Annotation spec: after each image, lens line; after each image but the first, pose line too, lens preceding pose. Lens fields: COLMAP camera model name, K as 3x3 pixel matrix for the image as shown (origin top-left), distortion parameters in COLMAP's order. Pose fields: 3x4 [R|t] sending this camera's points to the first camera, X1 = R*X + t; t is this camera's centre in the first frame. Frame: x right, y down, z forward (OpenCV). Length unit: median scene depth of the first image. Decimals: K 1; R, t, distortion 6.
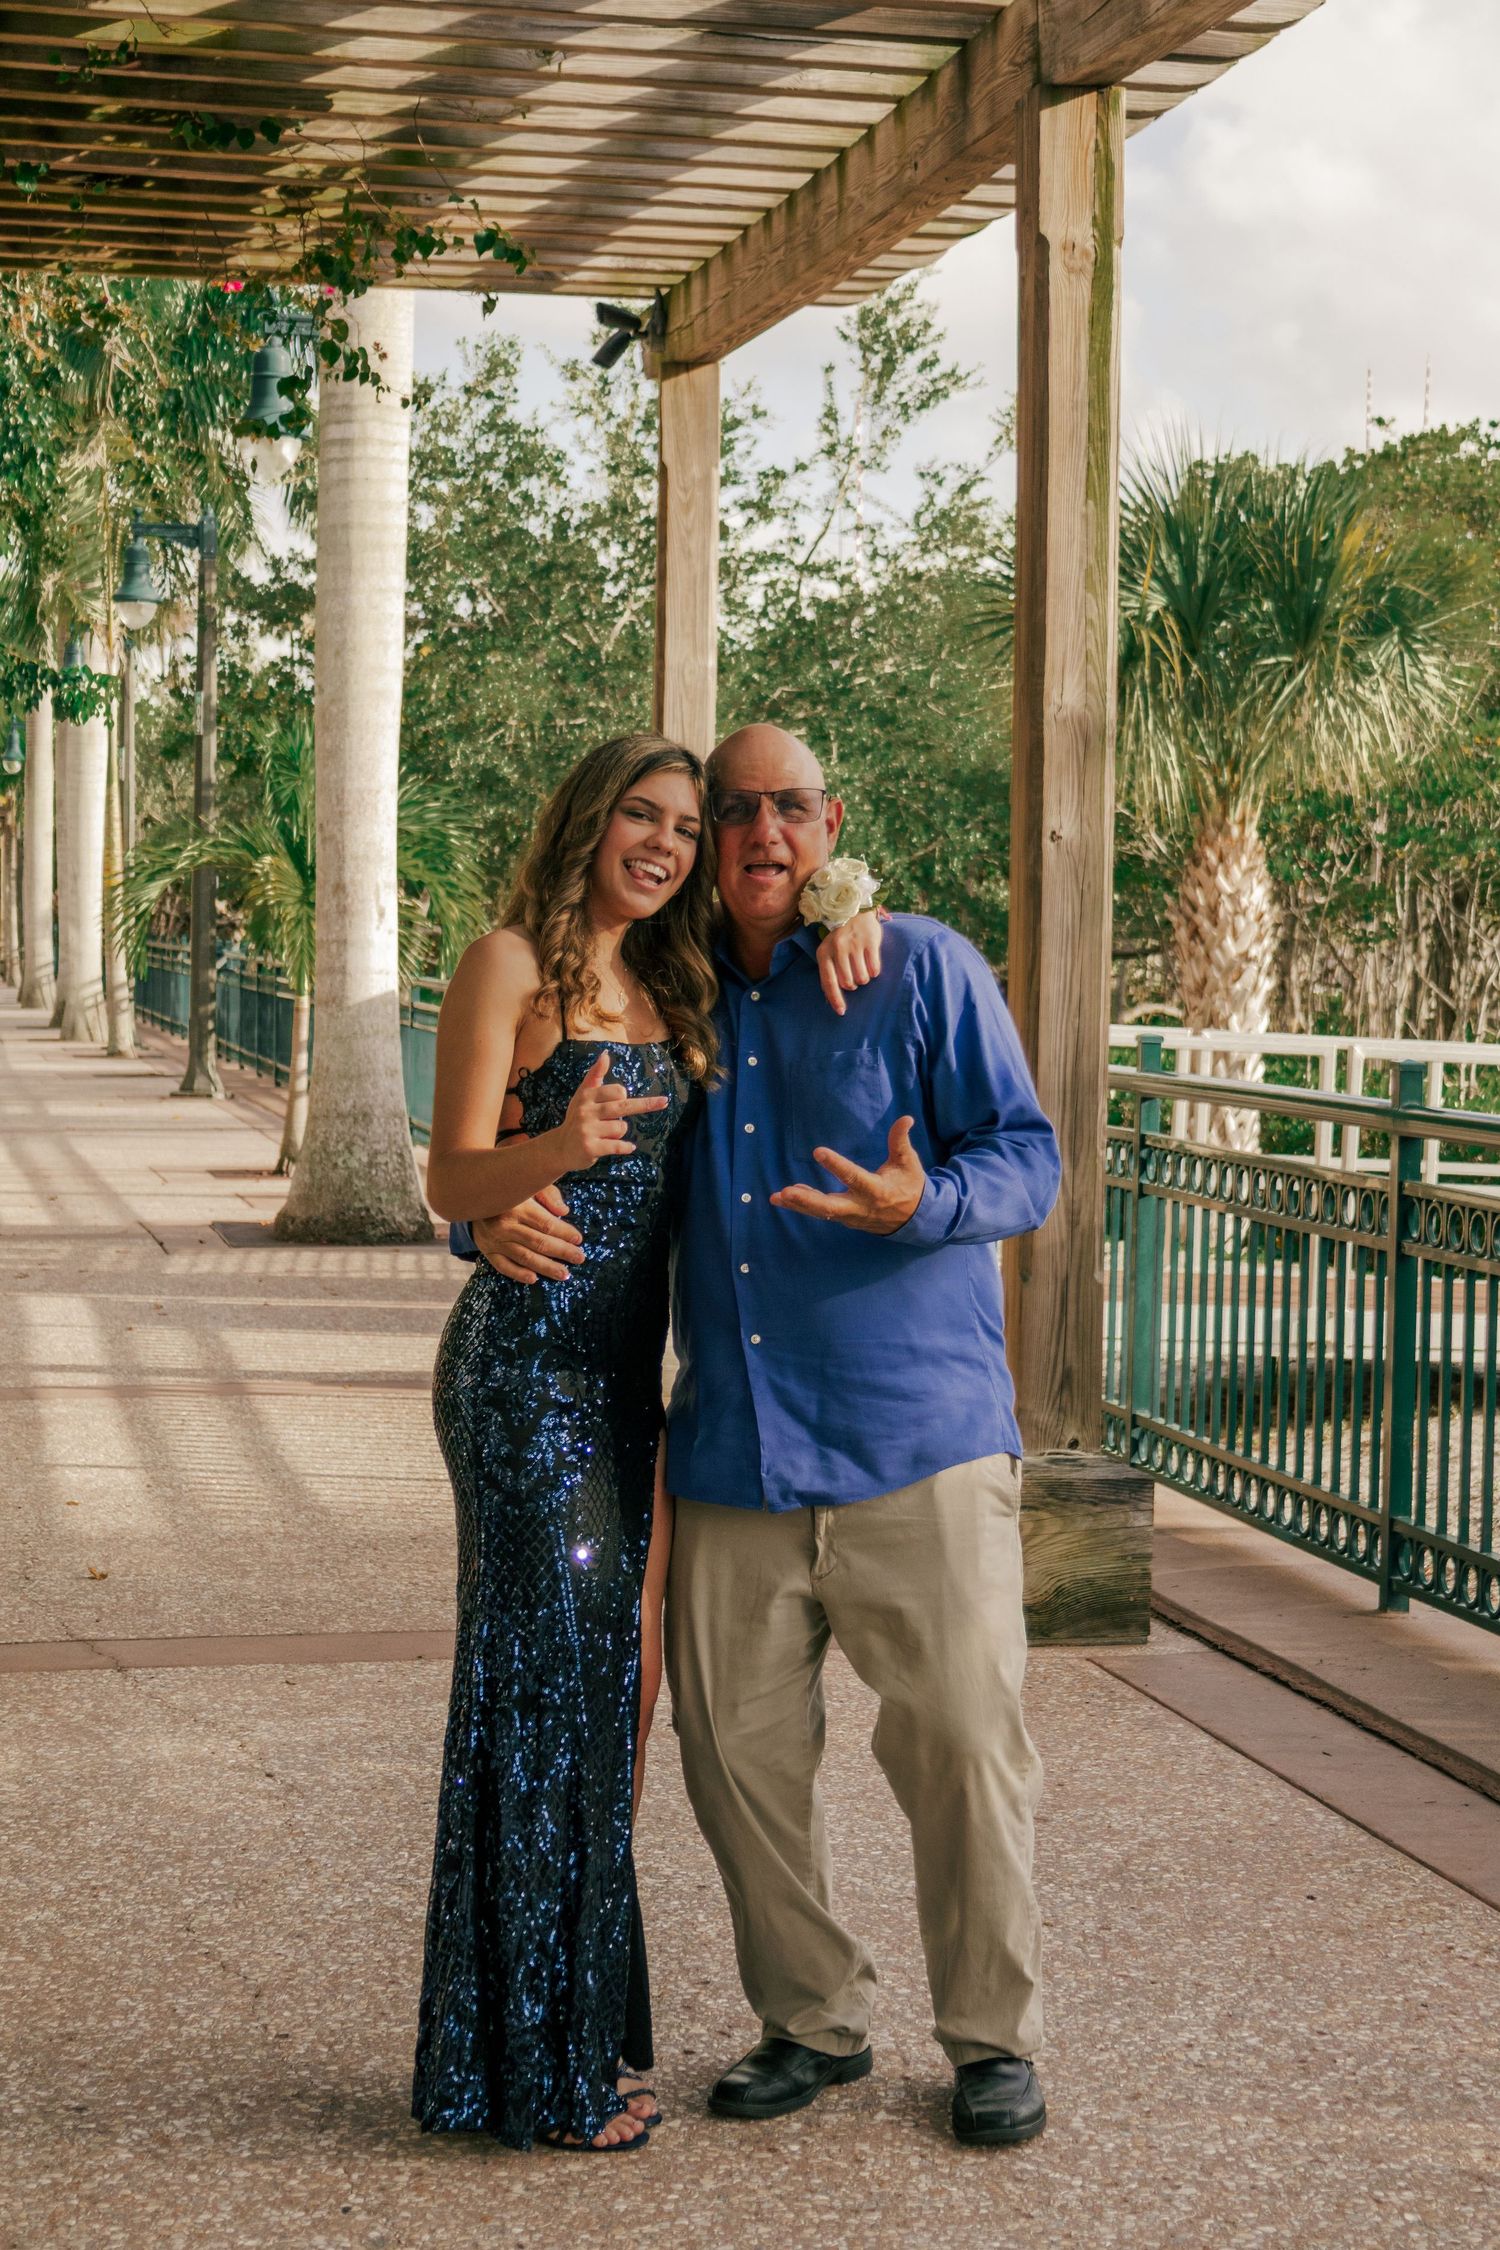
lens RADIAL K [[4190.8, 0, 777.1], [0, 4190.8, 1111.2], [0, 0, 1]] dist [-0.014508, 0.084993]
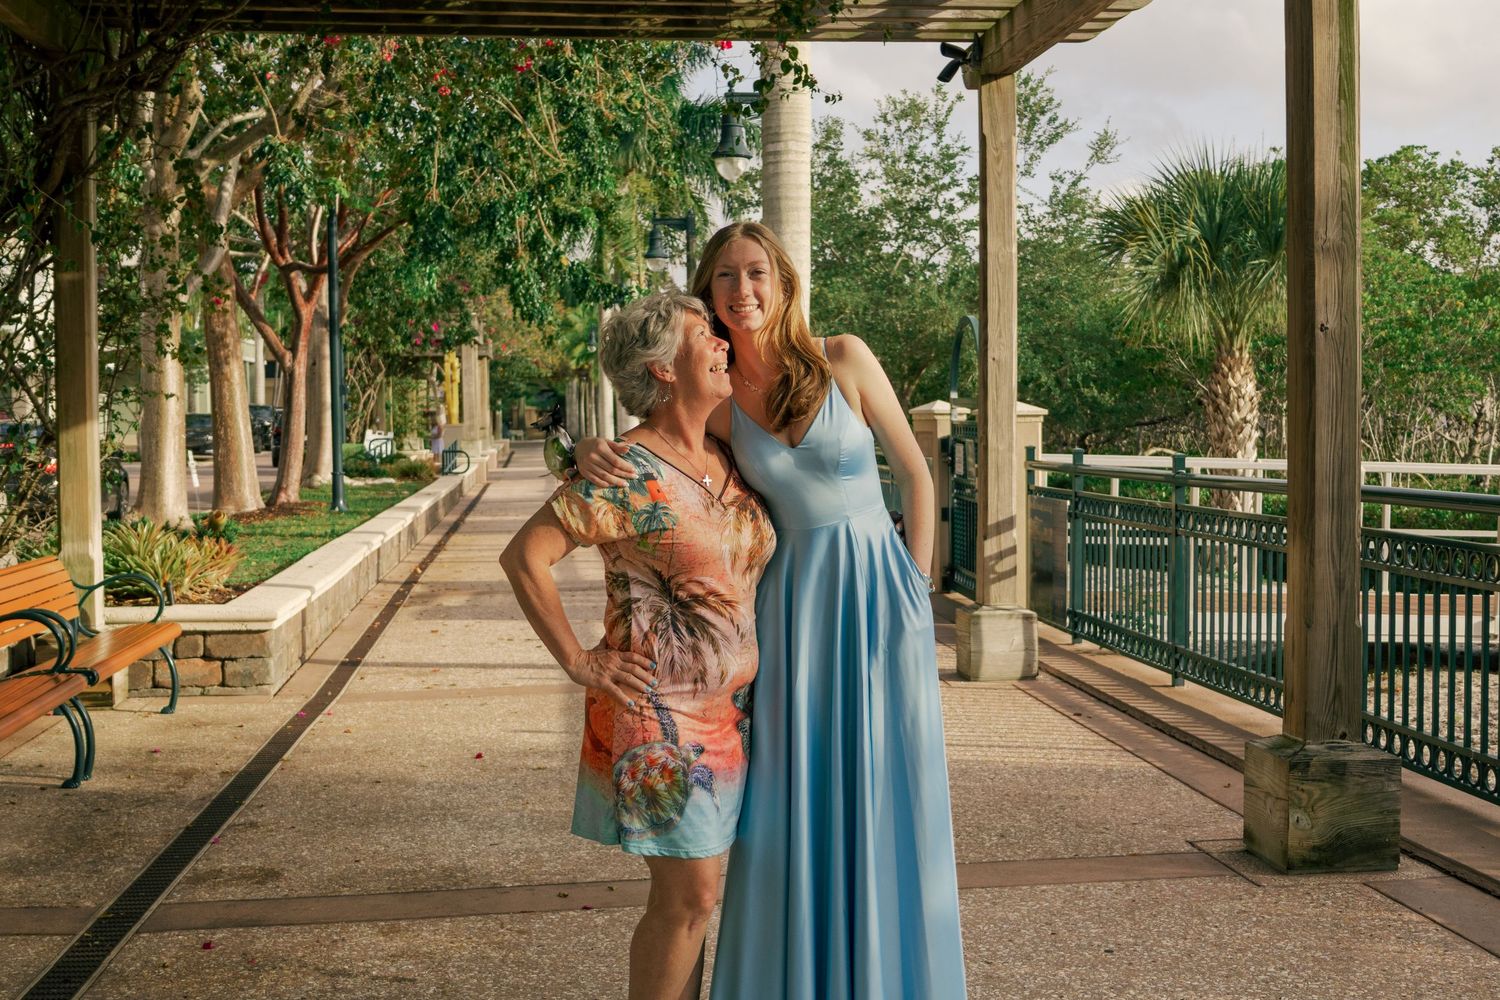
lens RADIAL K [[1905.3, 0, 753.6], [0, 1905.3, 518.8], [0, 0, 1]] dist [-0.041745, 0.058362]
pose [[0.995225, -0.024894, -0.094376, -0.038157], [0.025555, 0.999657, 0.005803, -0.003715], [0.094199, -0.008187, 0.995520, 0.163605]]
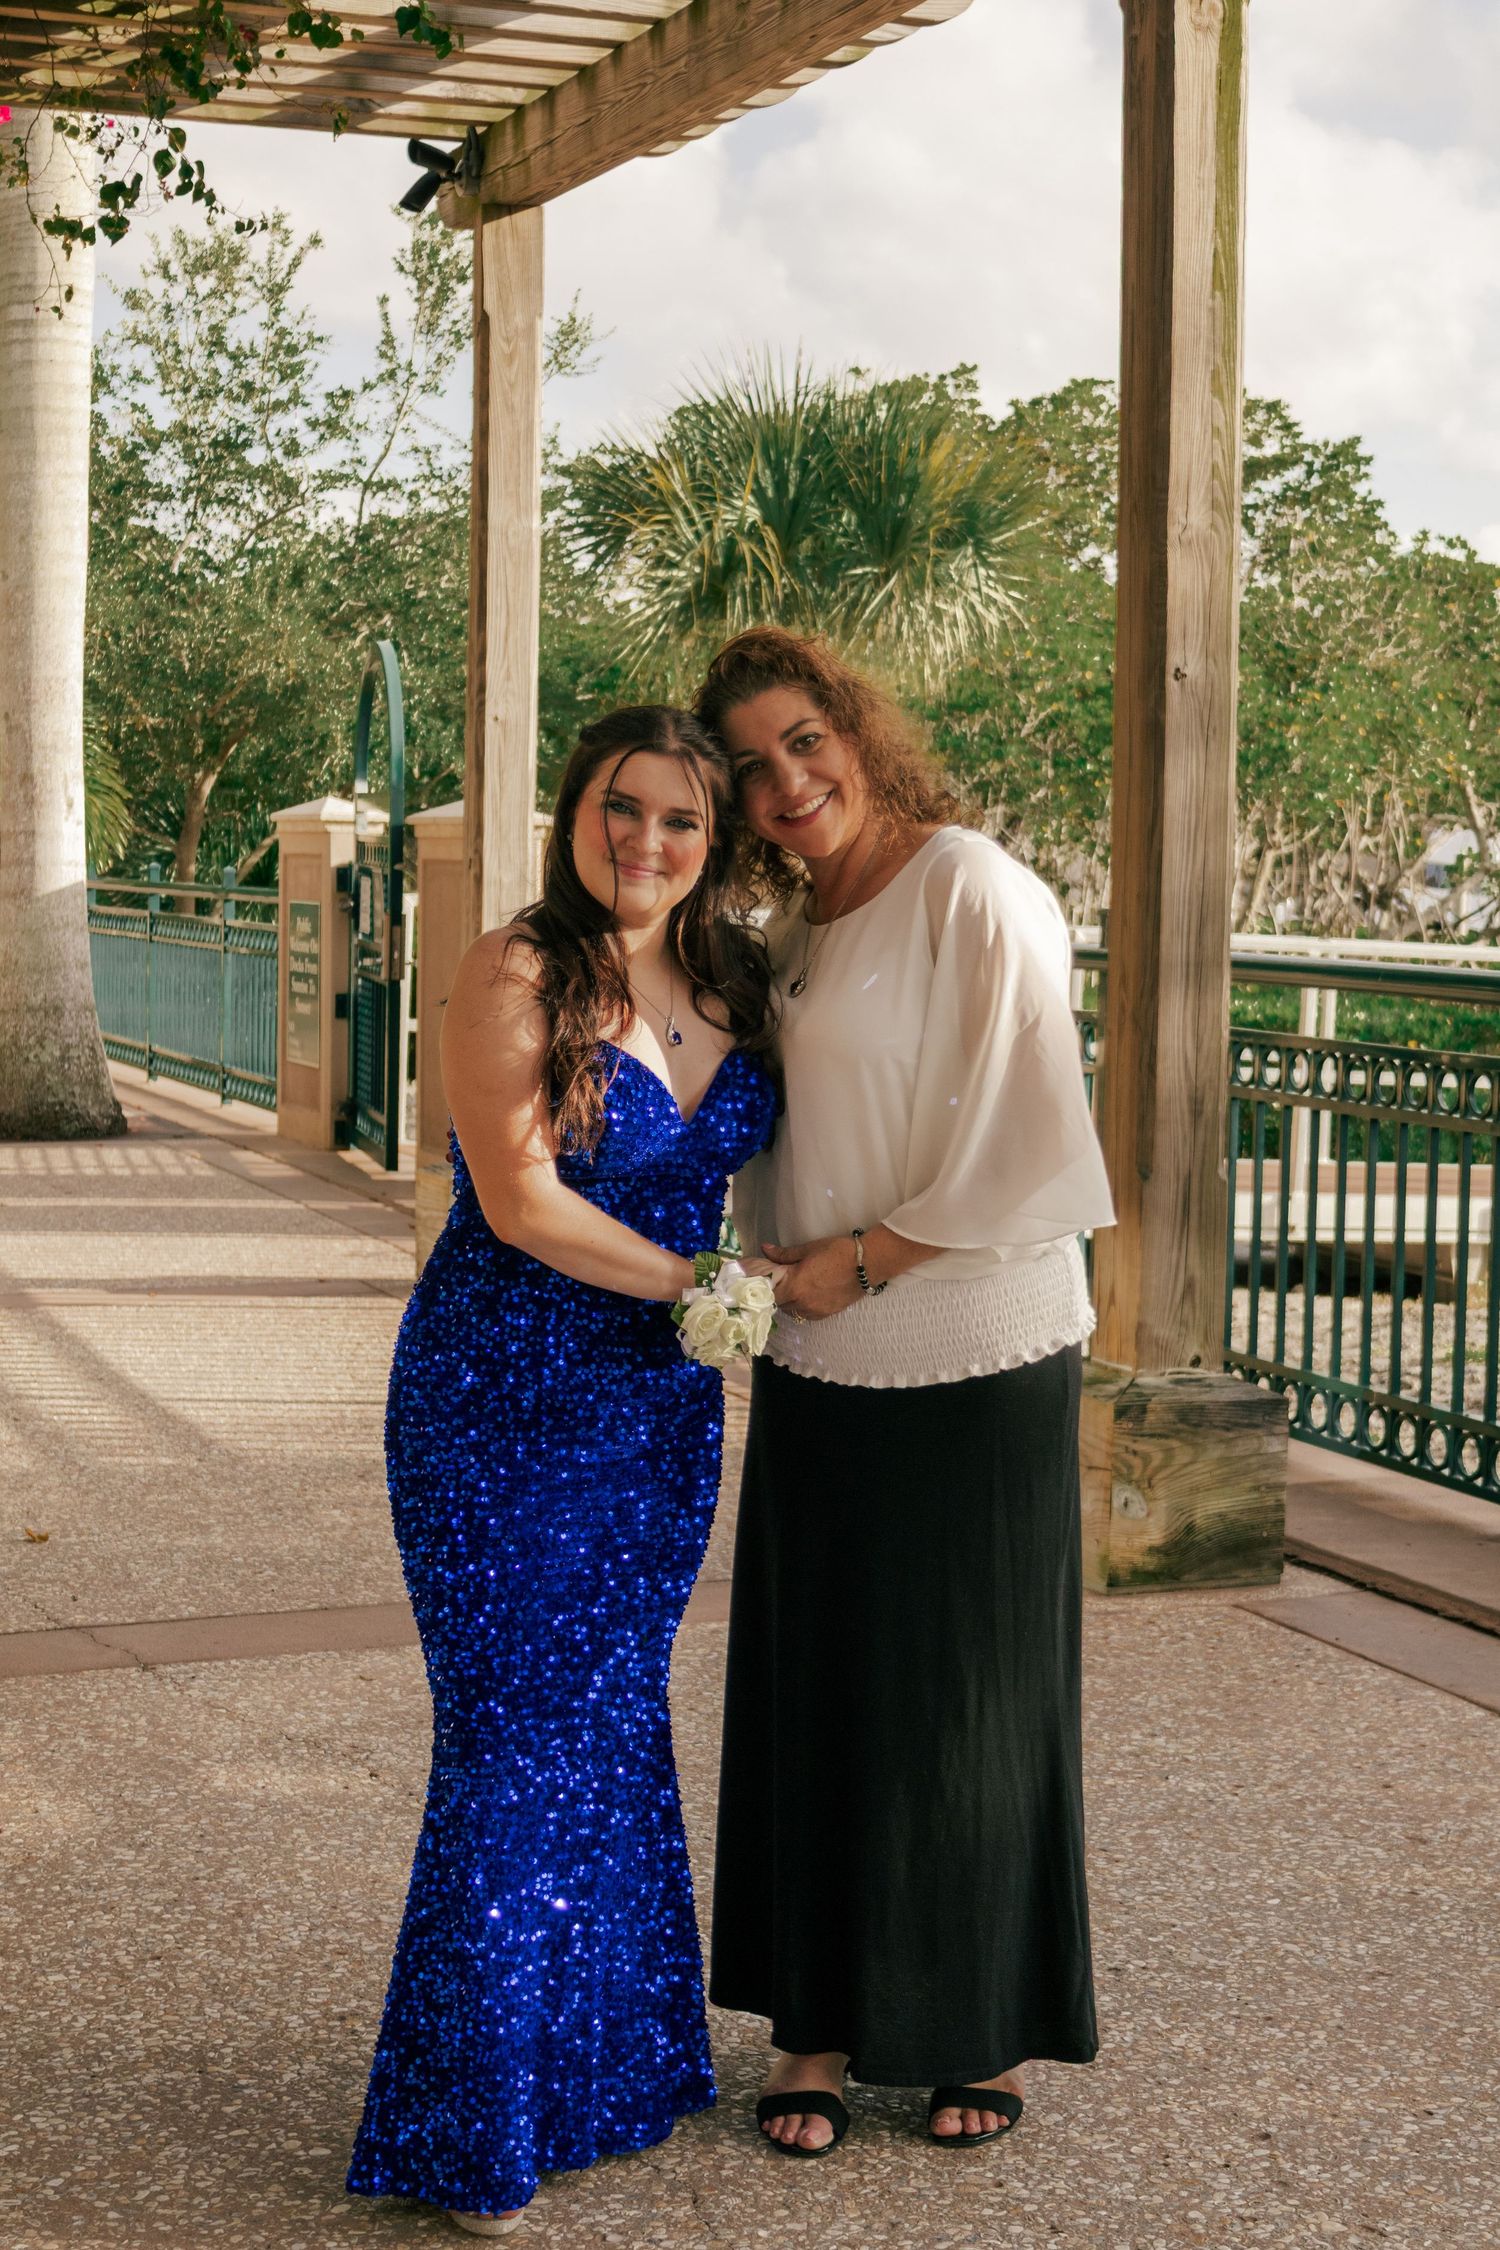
lens RADIAL K [[3593.4, 0, 742.7], [0, 3593.4, 1079.6], [0, 0, 1]] dist [-0.019061, 0.052339]
pose [[0.986486, -0.013120, 0.163318, -0.077912], [0.009805, 0.999730, 0.021082, 0.001447], [-0.163550, -0.019196, 0.986348, 0.141039]]
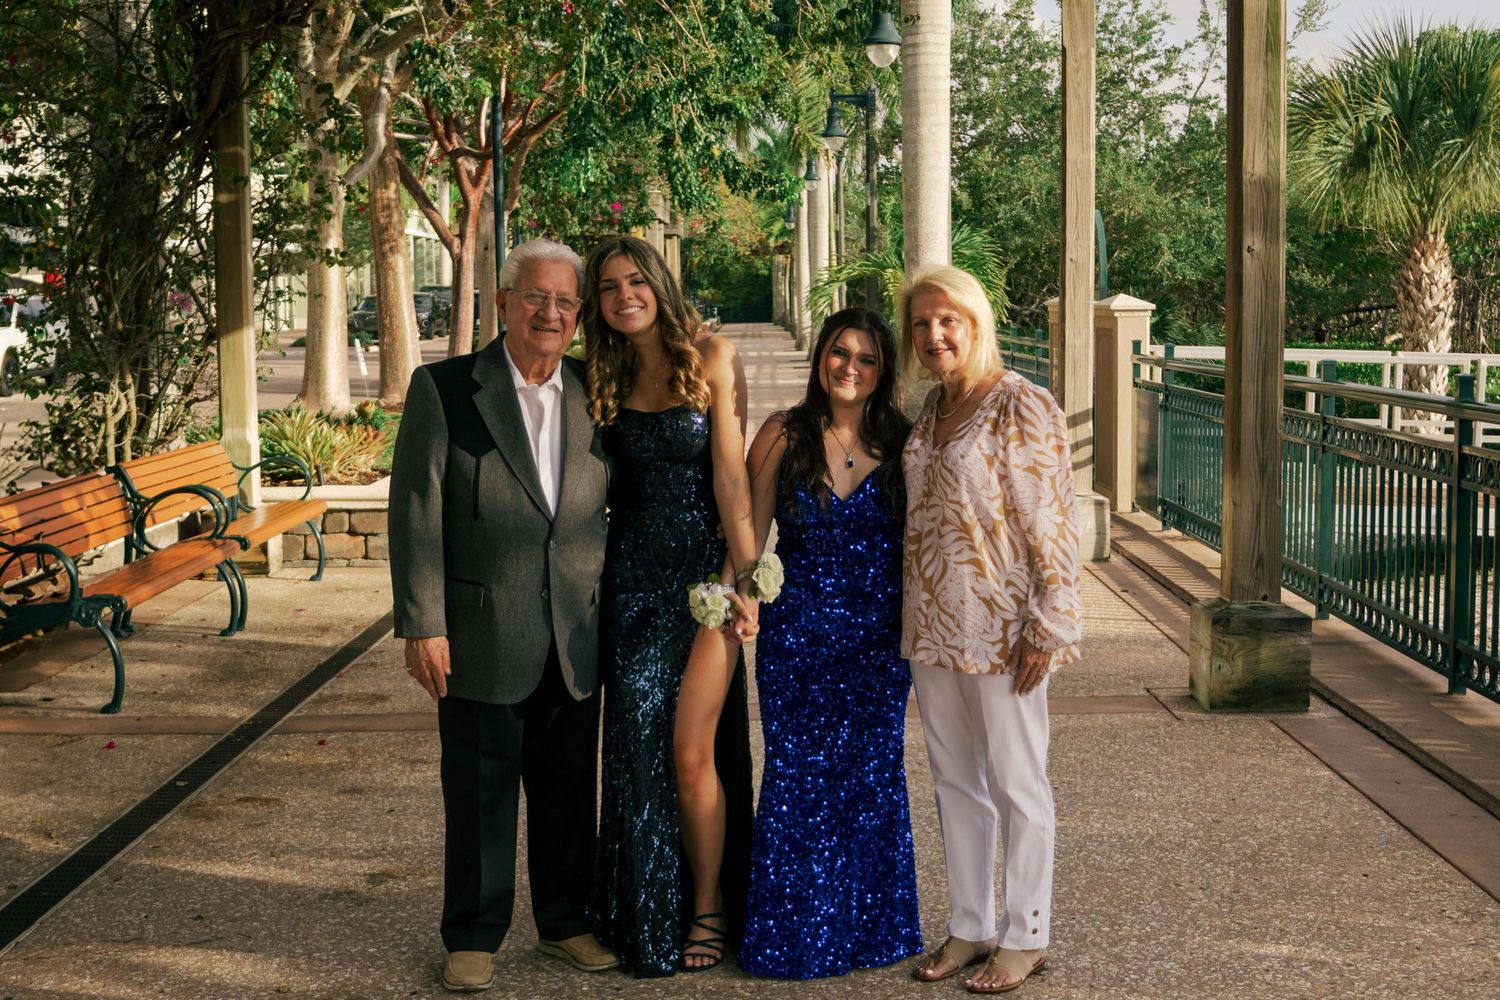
lens RADIAL K [[2157.6, 0, 755.3], [0, 2157.6, 534.5], [0, 0, 1]] dist [-0.034436, 0.129788]
pose [[0.977013, -0.007773, -0.213039, 0.029040], [0.021270, 0.997903, 0.061138, -0.003454], [0.212117, -0.064264, 0.975129, 0.042037]]
